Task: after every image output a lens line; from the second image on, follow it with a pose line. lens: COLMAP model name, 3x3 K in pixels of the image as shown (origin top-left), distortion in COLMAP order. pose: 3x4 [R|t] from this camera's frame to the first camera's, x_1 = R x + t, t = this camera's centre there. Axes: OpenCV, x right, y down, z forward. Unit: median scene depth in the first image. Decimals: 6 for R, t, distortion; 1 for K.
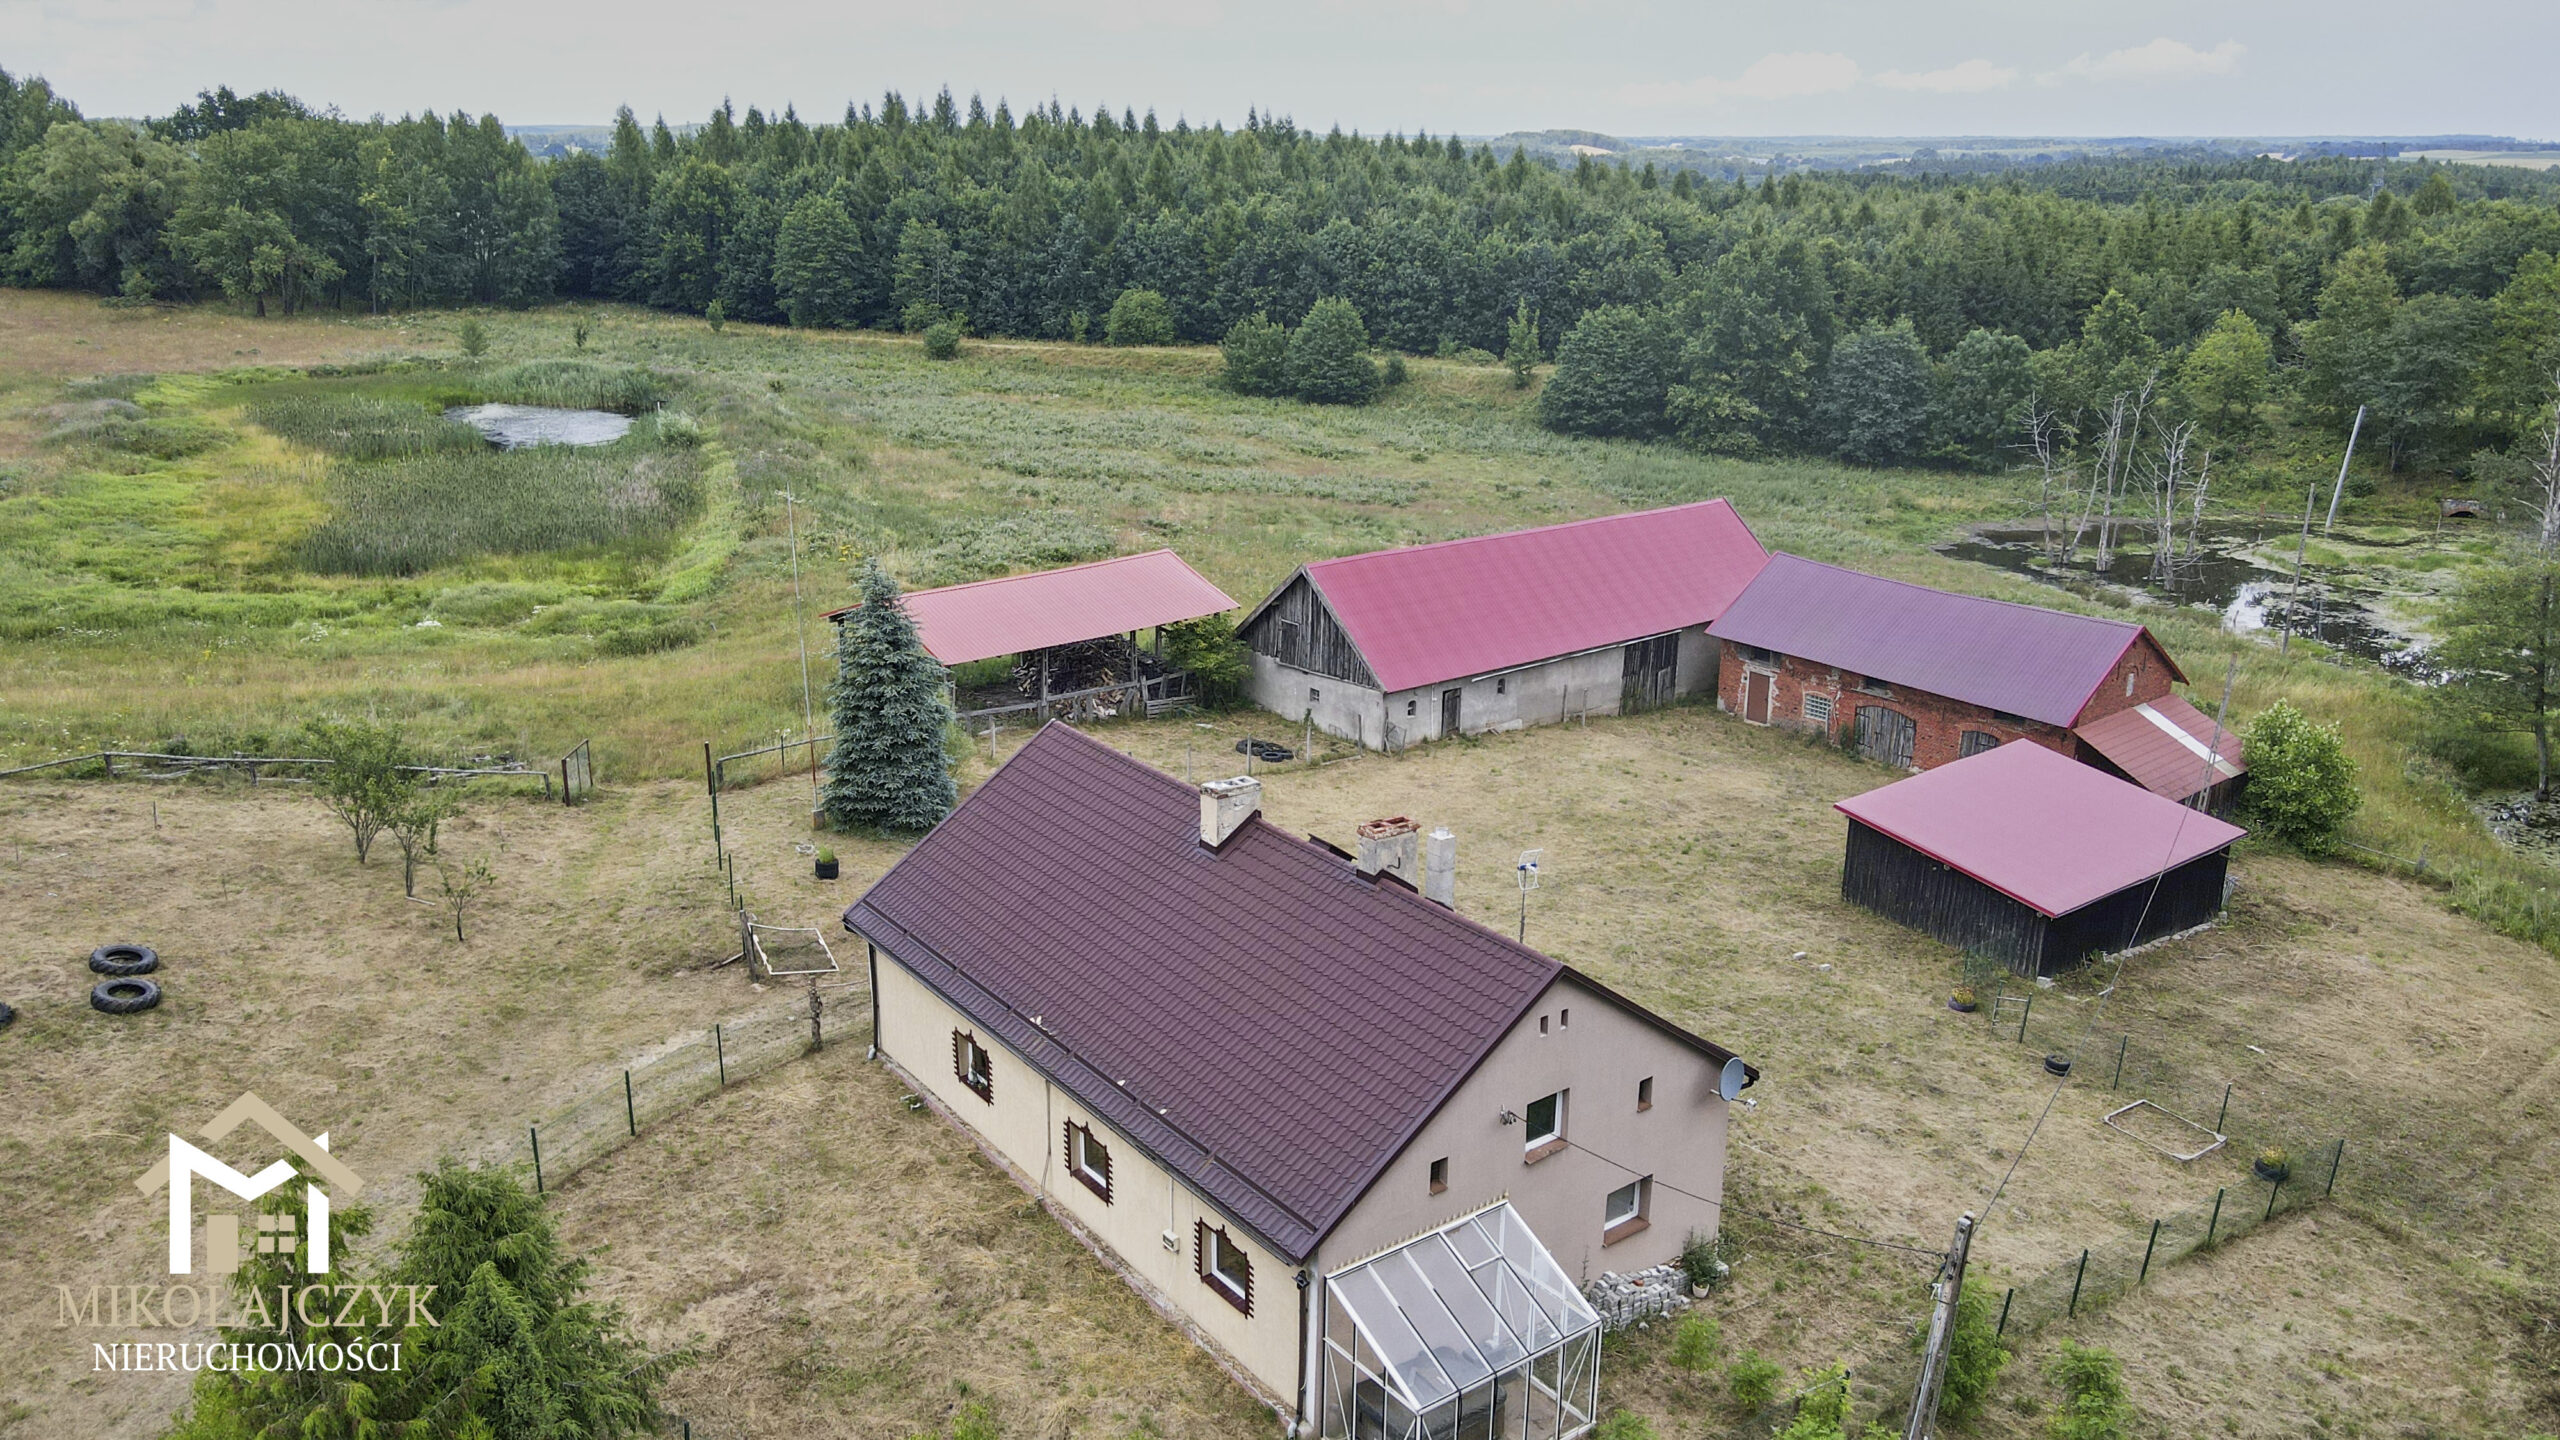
lens RADIAL K [[1910.4, 0, 1280.0], [0, 1910.4, 720.0], [0, 0, 1]] dist [0.000872, 0.039966]
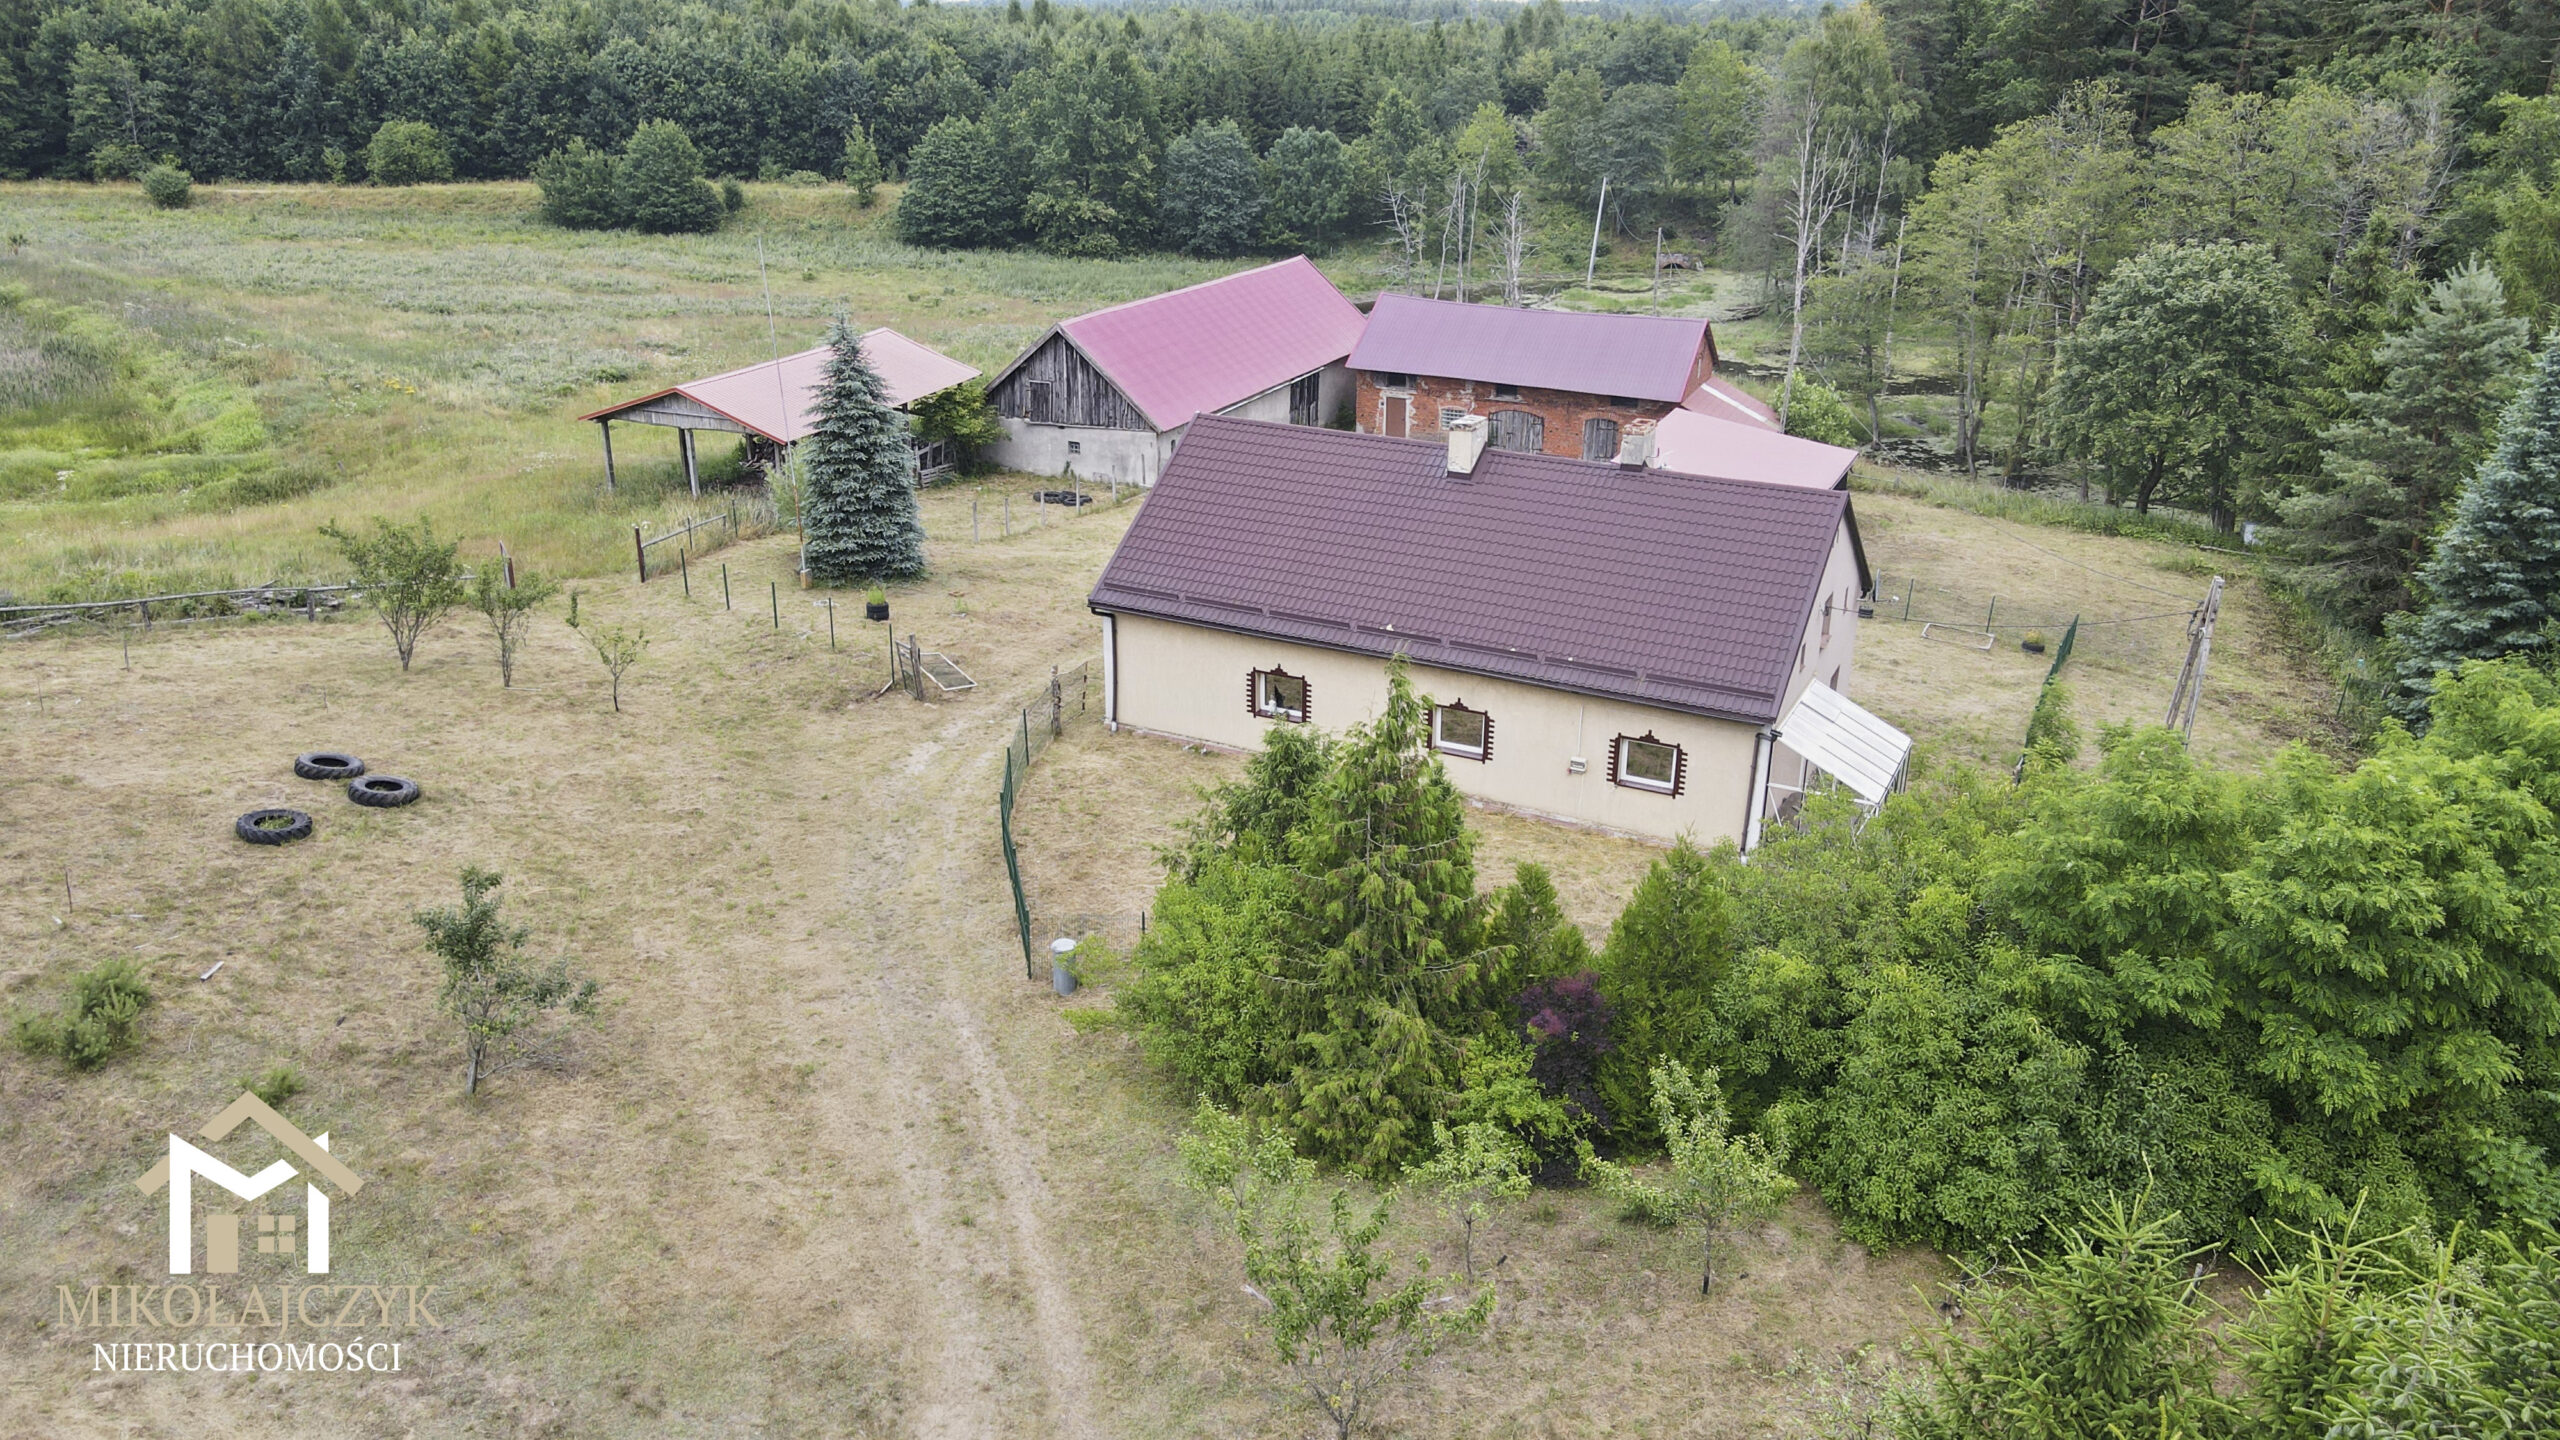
lens RADIAL K [[1910.4, 0, 1280.0], [0, 1910.4, 720.0], [0, 0, 1]] dist [0.000872, 0.039966]
pose [[0.891475, -0.164826, 0.422025, -0.161139], [0.133470, 0.985683, 0.103028, 0.019199], [-0.432964, -0.035519, 0.900711, -0.008240]]
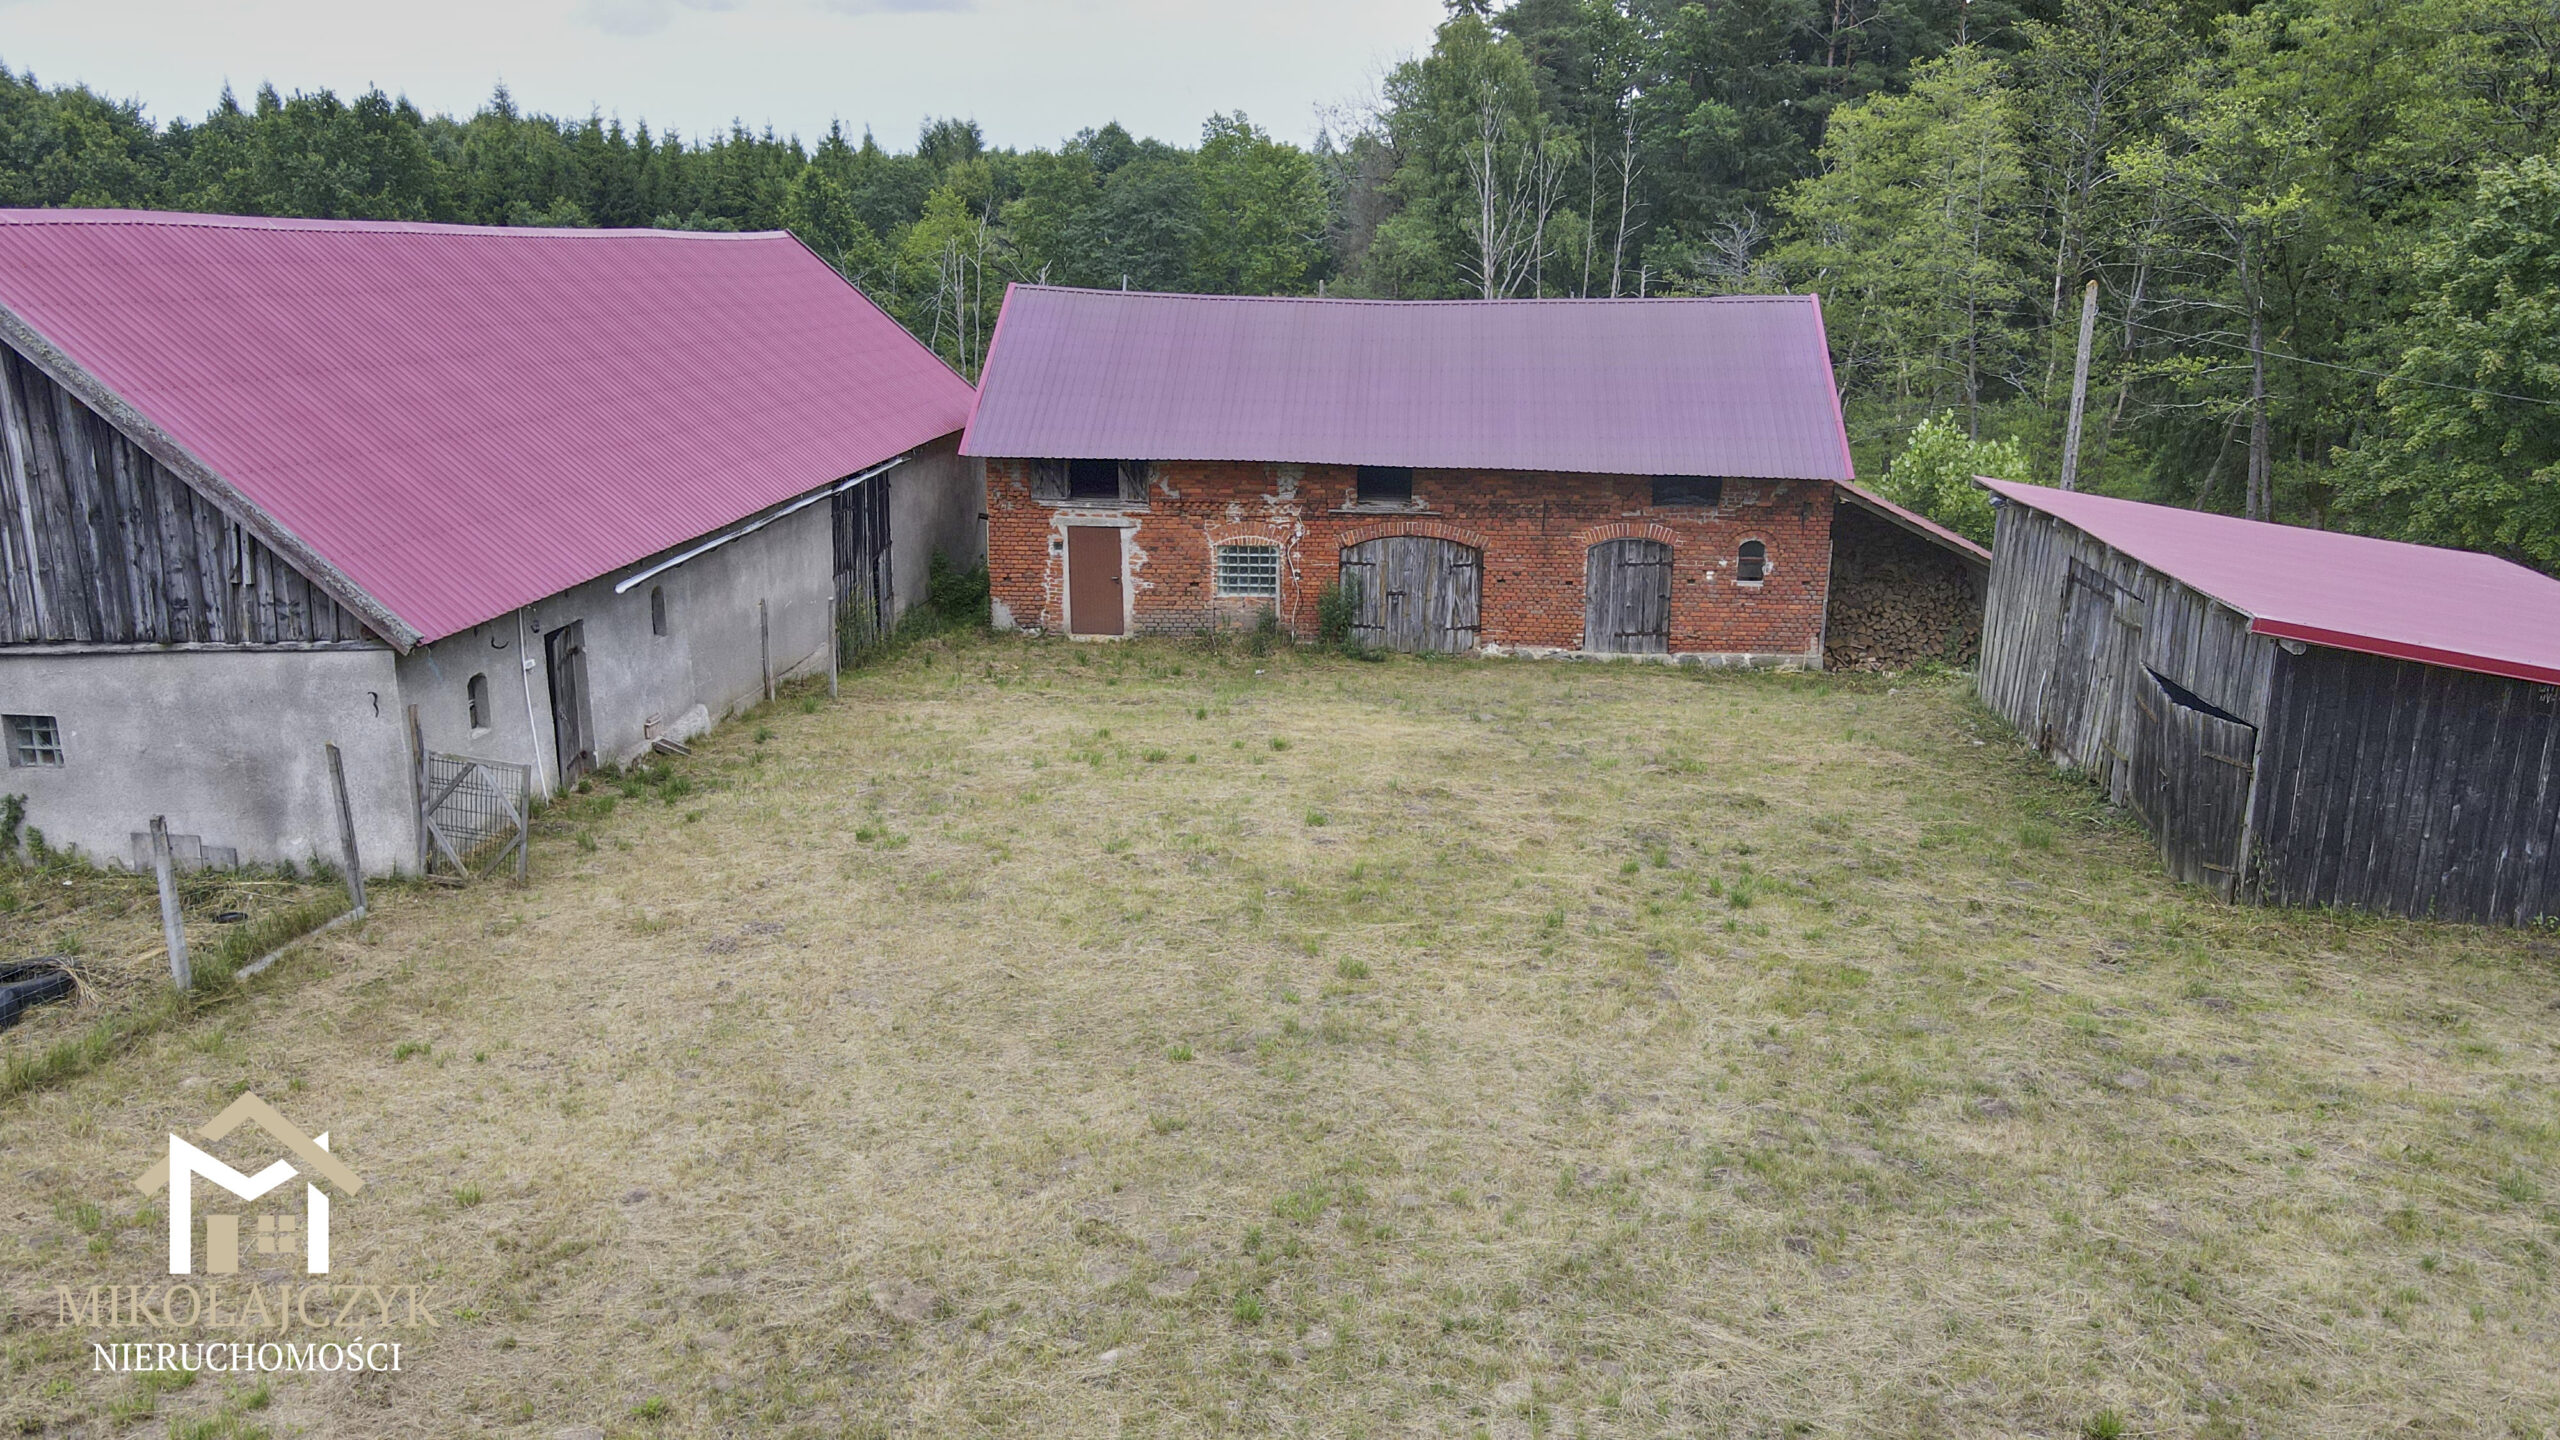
lens RADIAL K [[1874.6, 0, 1233.3], [0, 1874.6, 721.8], [0, 0, 1]] dist [0.023705, 0.004282]
pose [[0.708088, -0.190019, 0.680076, -0.018053], [0.215568, 0.975305, 0.048061, 0.003243], [-0.672414, 0.112571, 0.731564, 0.319845]]
